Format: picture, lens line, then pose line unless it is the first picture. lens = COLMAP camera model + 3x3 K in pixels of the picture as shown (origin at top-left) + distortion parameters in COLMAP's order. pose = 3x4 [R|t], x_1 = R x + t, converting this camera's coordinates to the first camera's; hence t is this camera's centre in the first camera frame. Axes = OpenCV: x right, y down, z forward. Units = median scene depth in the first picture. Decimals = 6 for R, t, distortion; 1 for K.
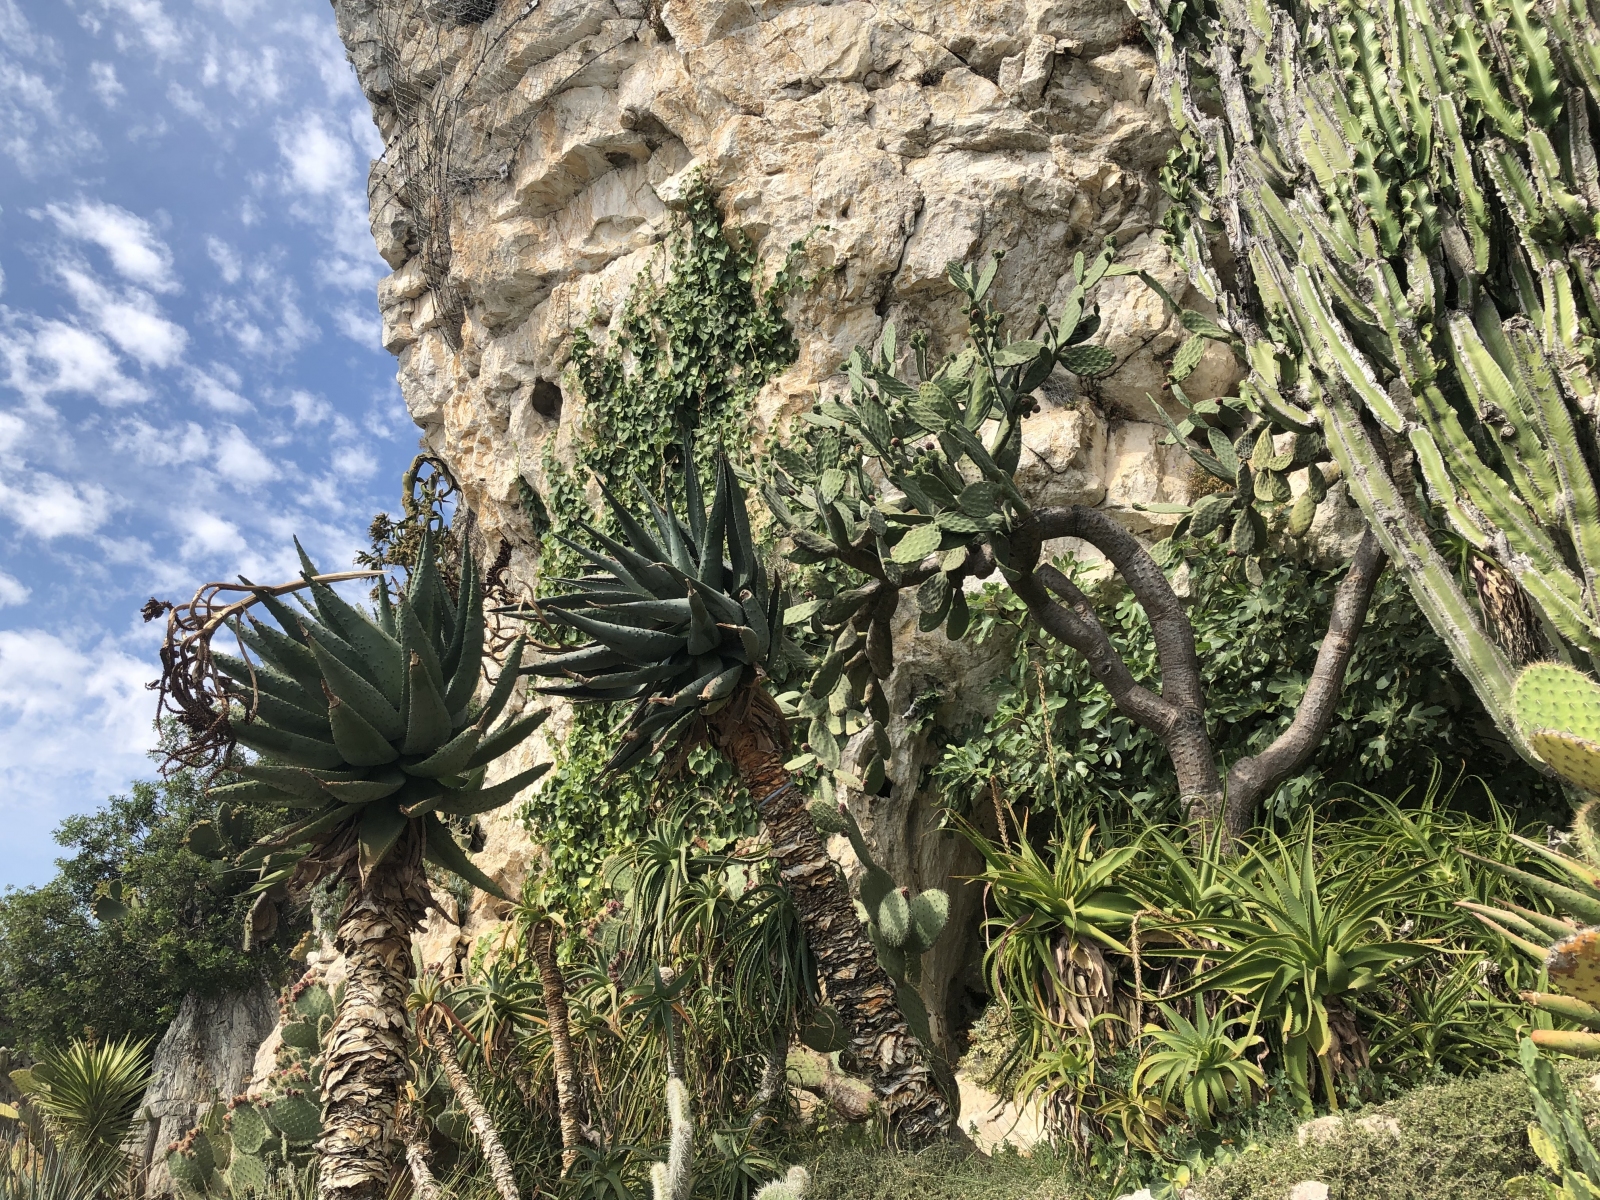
lens RADIAL K [[1248.3, 0, 809.4], [0, 1248.3, 503.5], [0, 0, 1]] dist [0.062121, -0.030975]
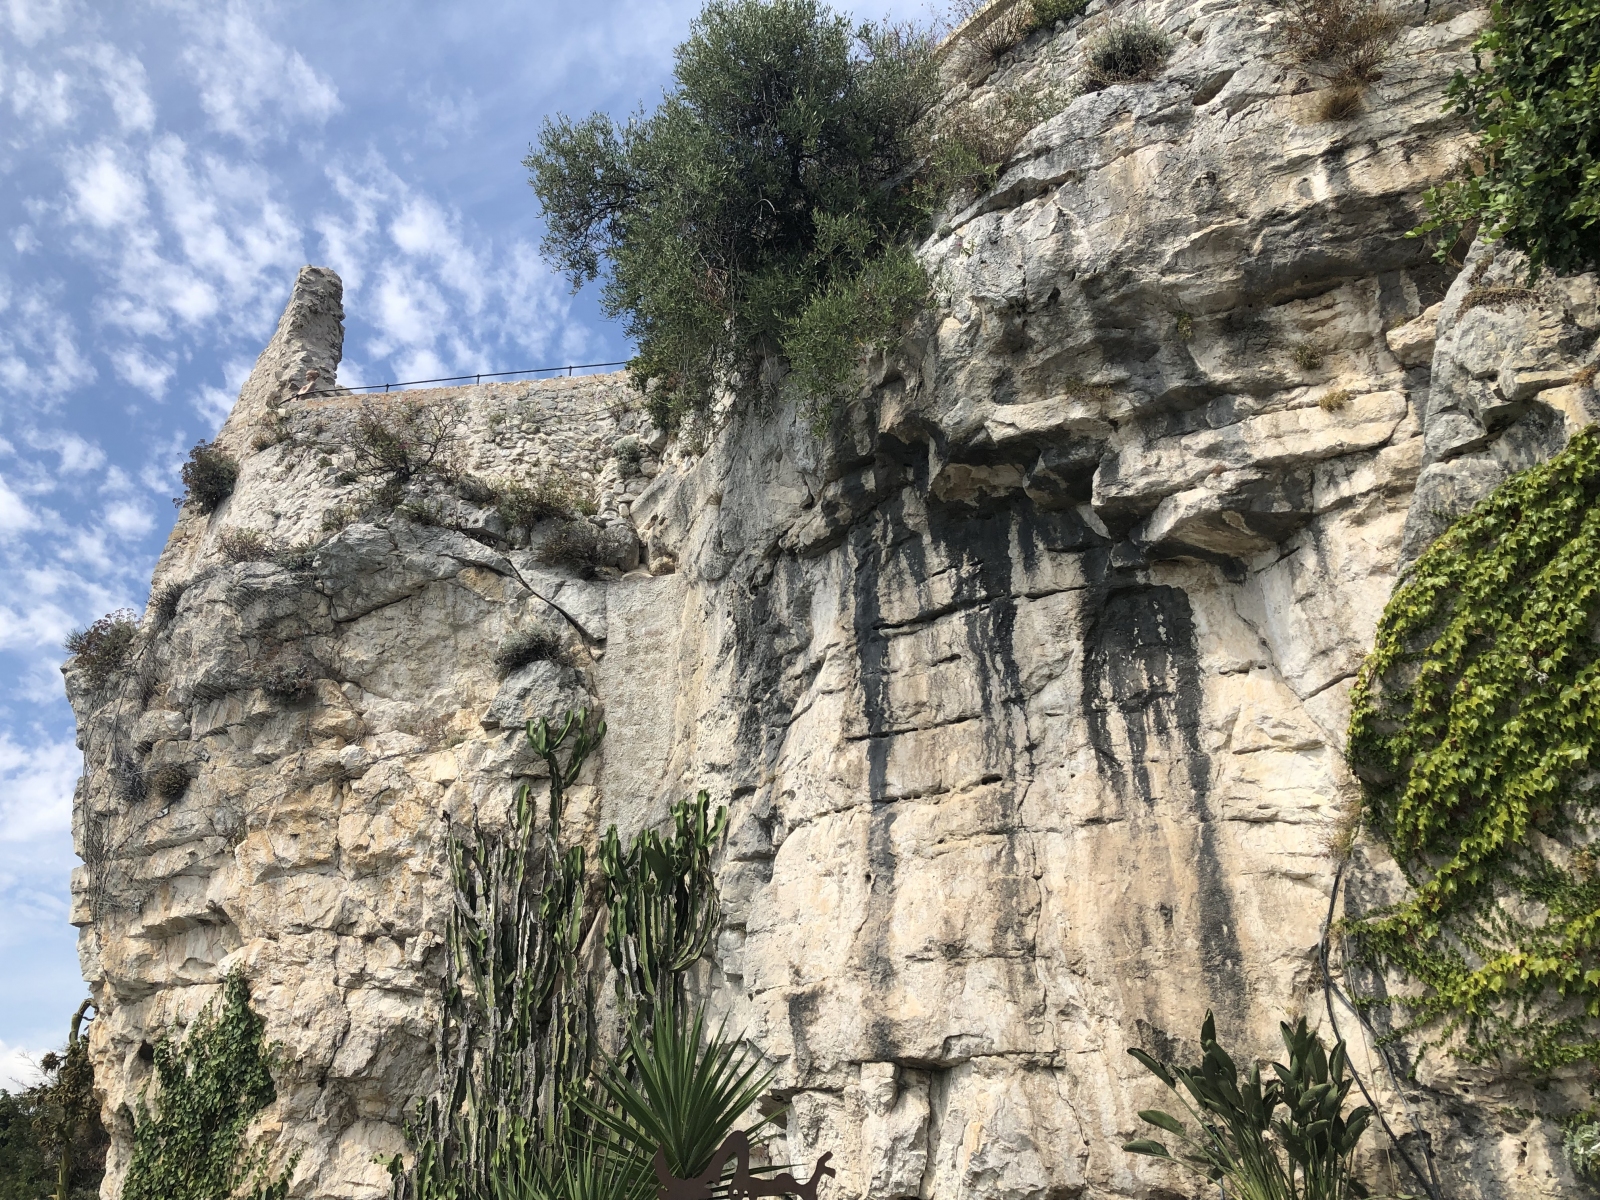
lens RADIAL K [[1299.2, 0, 747.4], [0, 1299.2, 577.9], [0, 0, 1]] dist [0.048230, -0.034078]
pose [[0.992016, 0.078450, 0.098743, 0.408436], [-0.076210, 0.996746, -0.026271, -0.847586], [-0.100483, 0.018536, 0.994766, -0.934628]]
